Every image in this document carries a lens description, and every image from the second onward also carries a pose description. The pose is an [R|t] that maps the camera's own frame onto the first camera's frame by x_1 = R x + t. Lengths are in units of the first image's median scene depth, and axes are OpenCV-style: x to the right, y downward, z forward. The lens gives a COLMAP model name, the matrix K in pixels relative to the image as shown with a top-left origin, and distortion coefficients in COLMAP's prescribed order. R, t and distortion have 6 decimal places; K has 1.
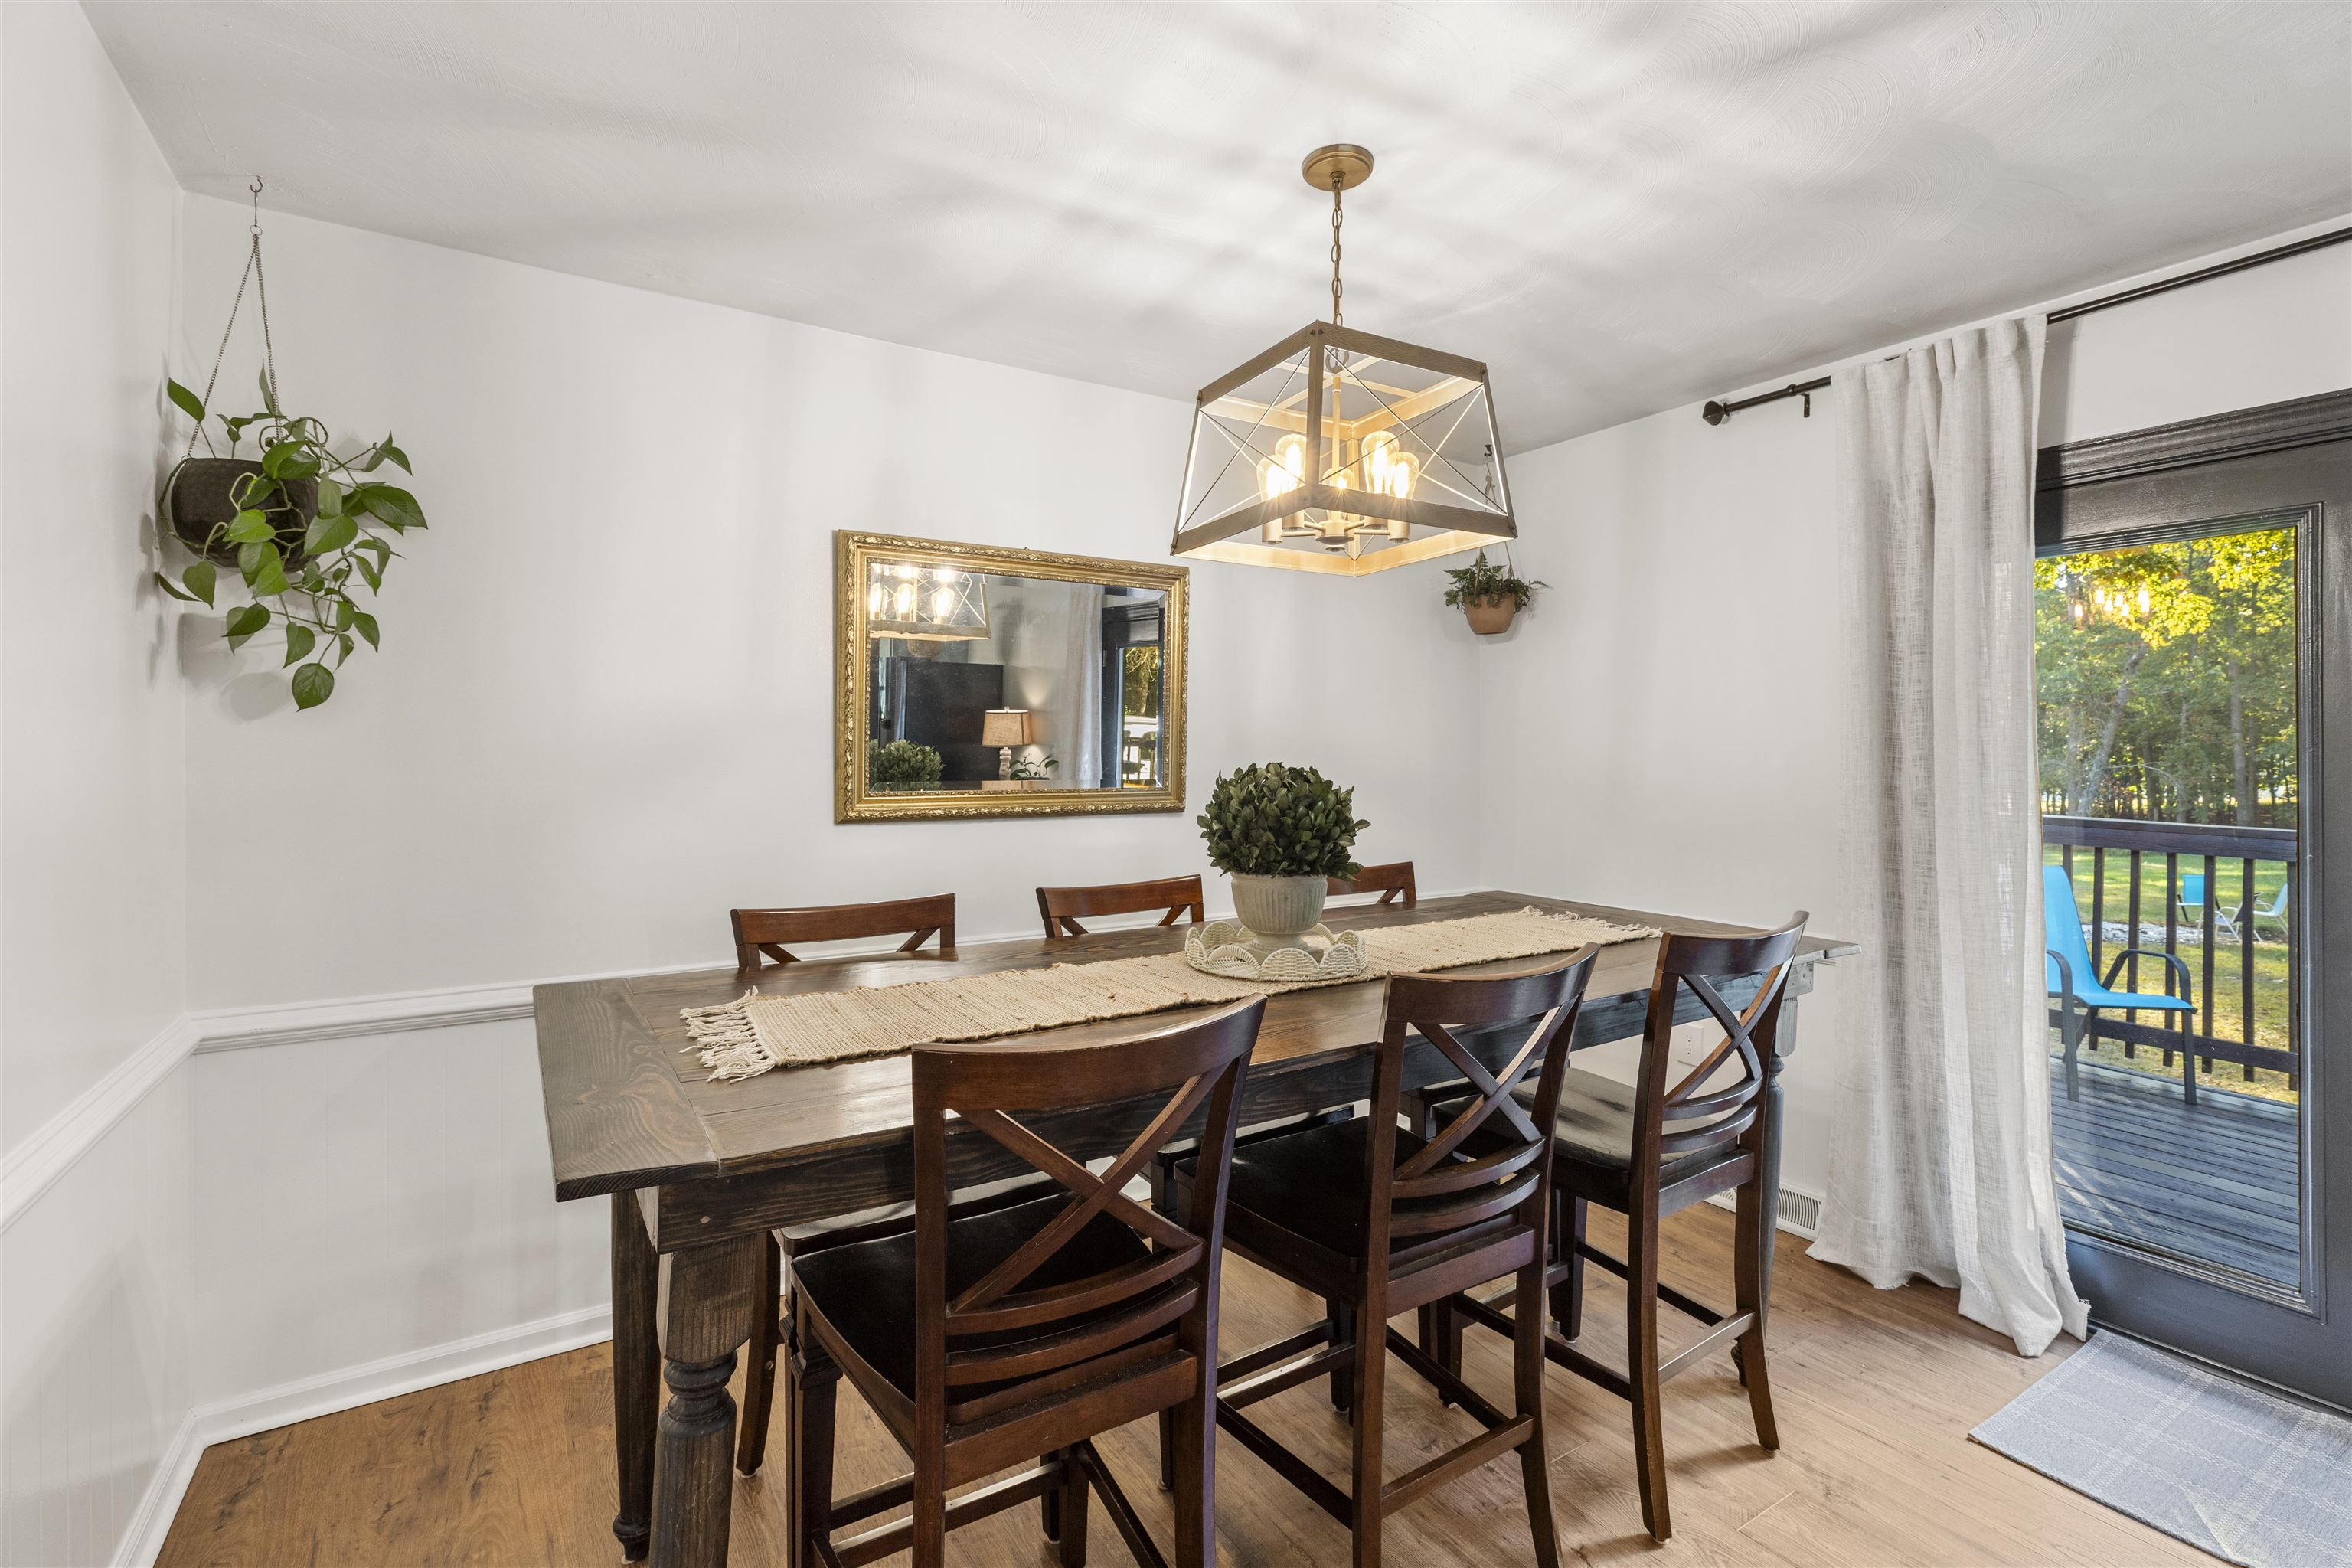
lens RADIAL K [[1063.6, 0, 1169.3], [0, 1063.6, 738.1], [0, 0, 1]] dist [0.002581, 0.000017]
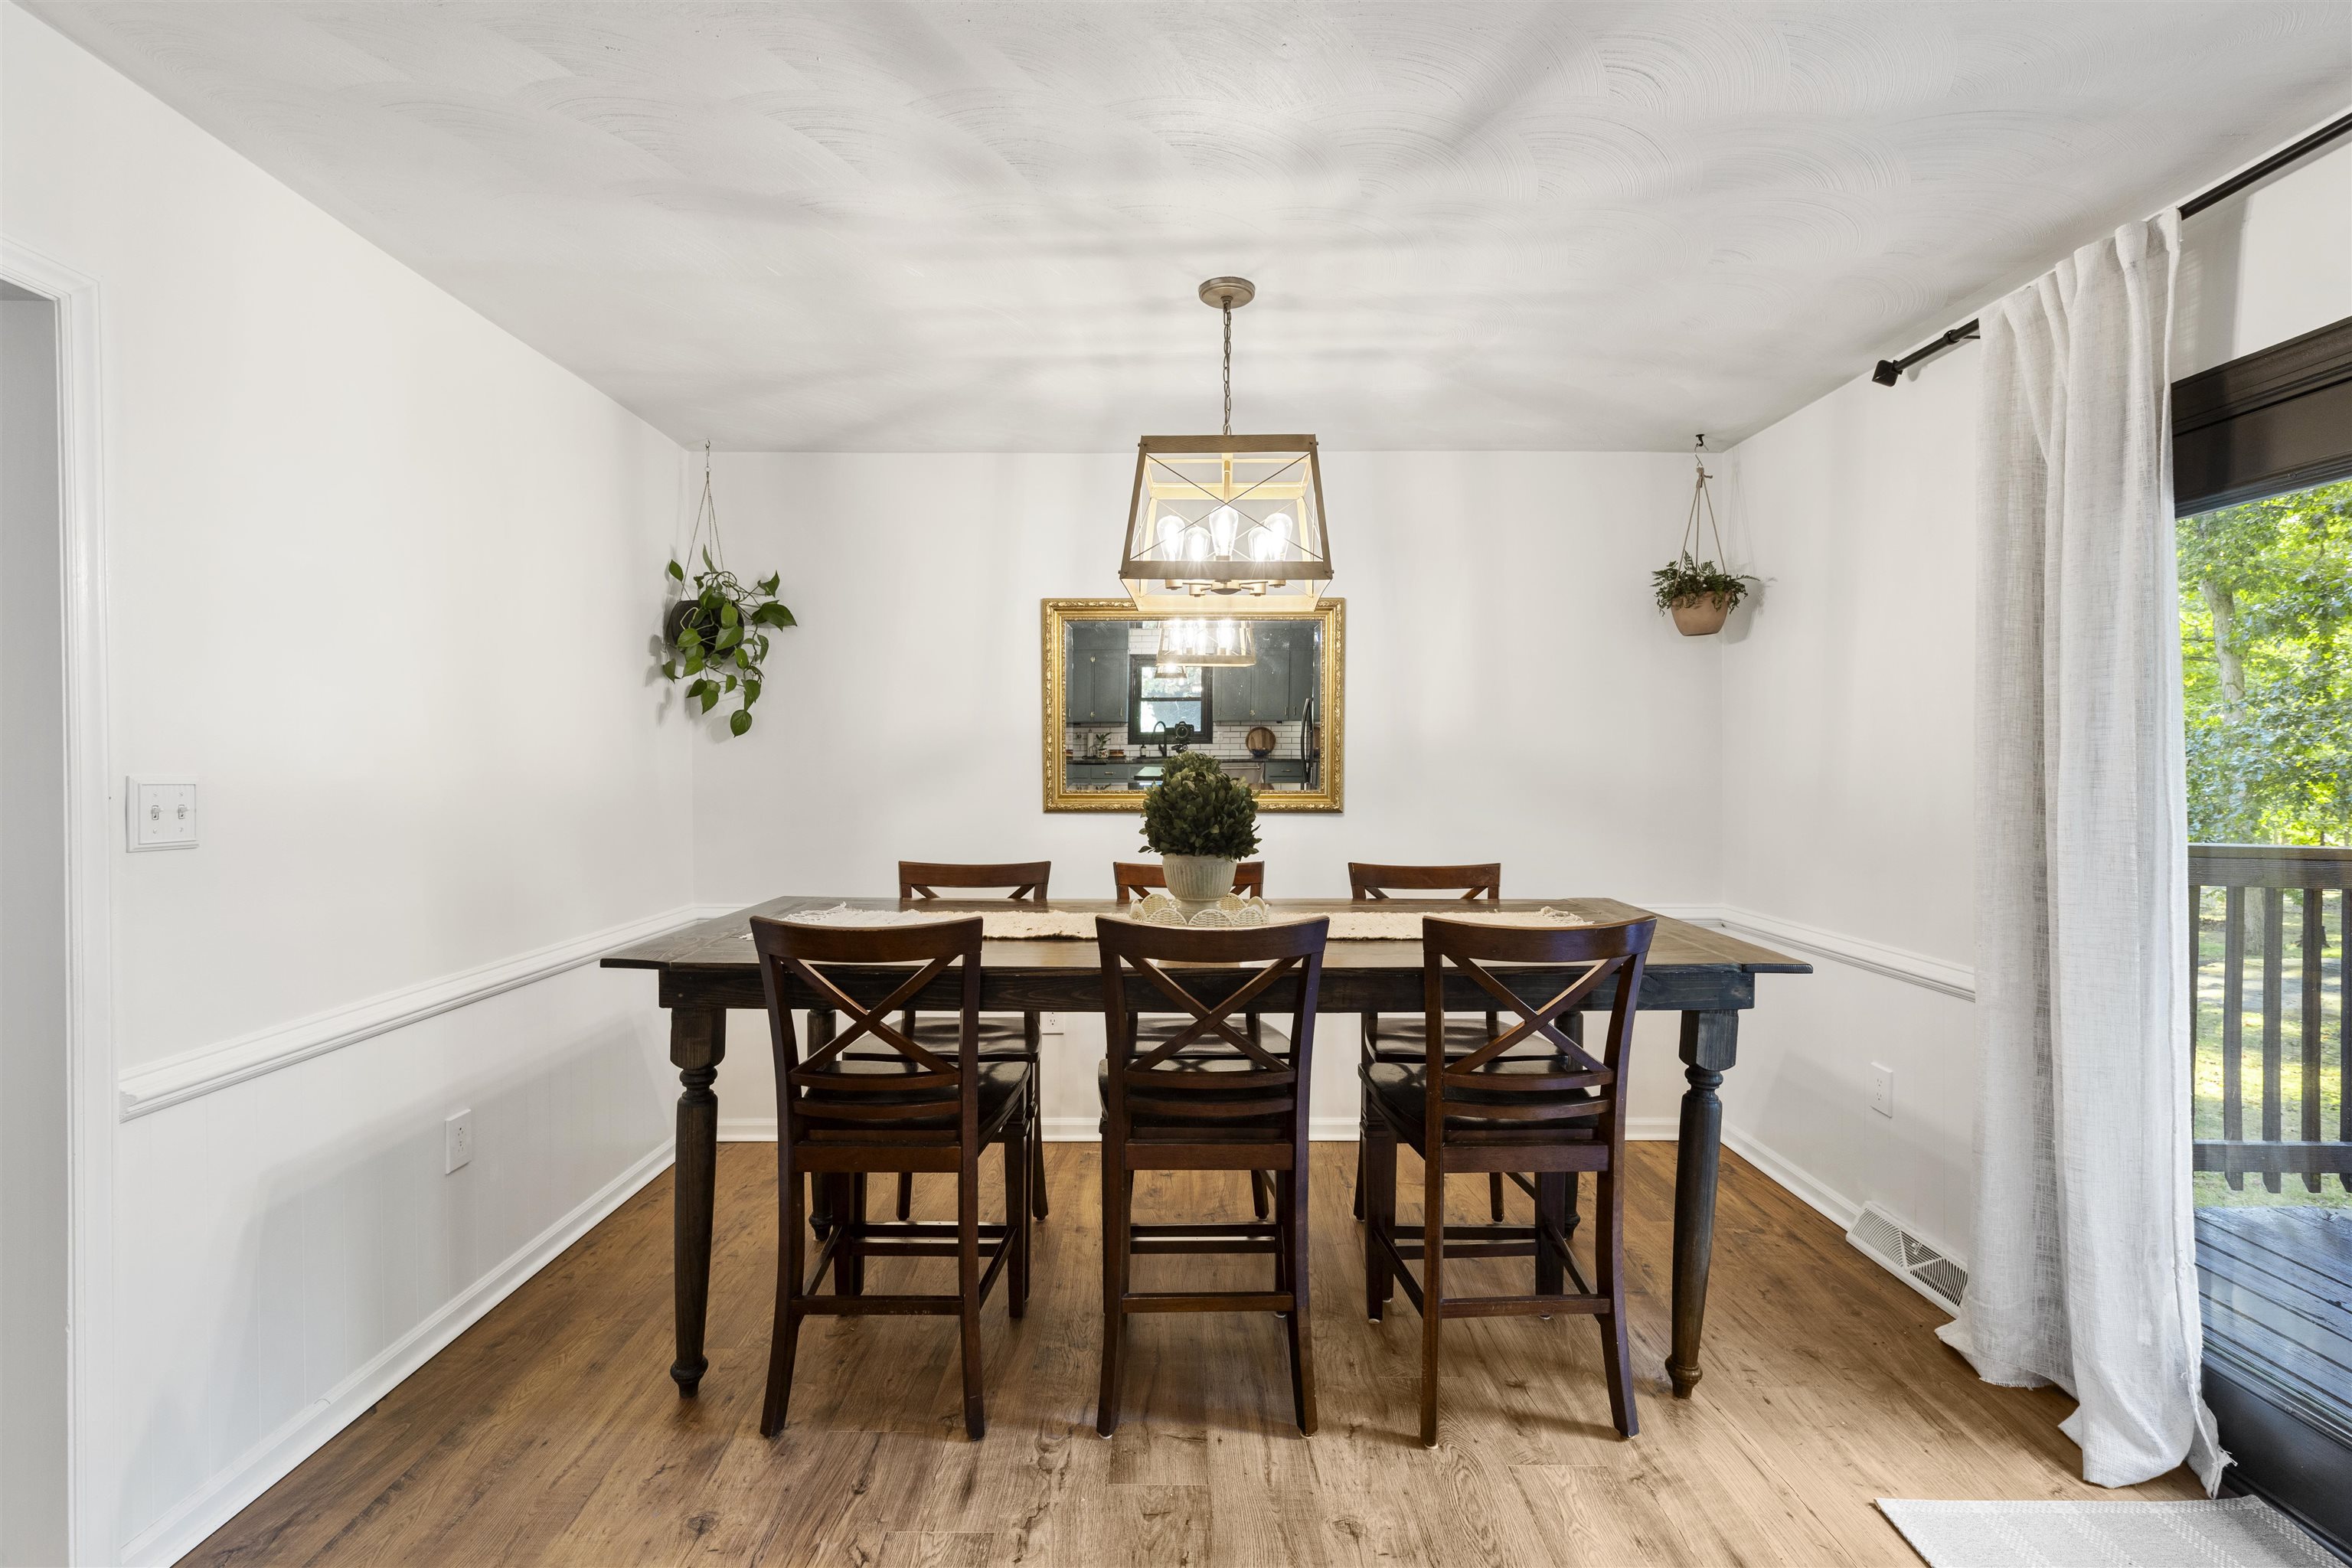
lens RADIAL K [[1057.1, 0, 1168.1], [0, 1057.1, 757.3], [0, 0, 1]] dist [0.001922, -0.000413]
pose [[0.844539, -0.004130, -0.535478, 0.688180], [0.007593, 0.999962, 0.004263, 0.005379], [0.535440, -0.007666, 0.844538, -0.084685]]
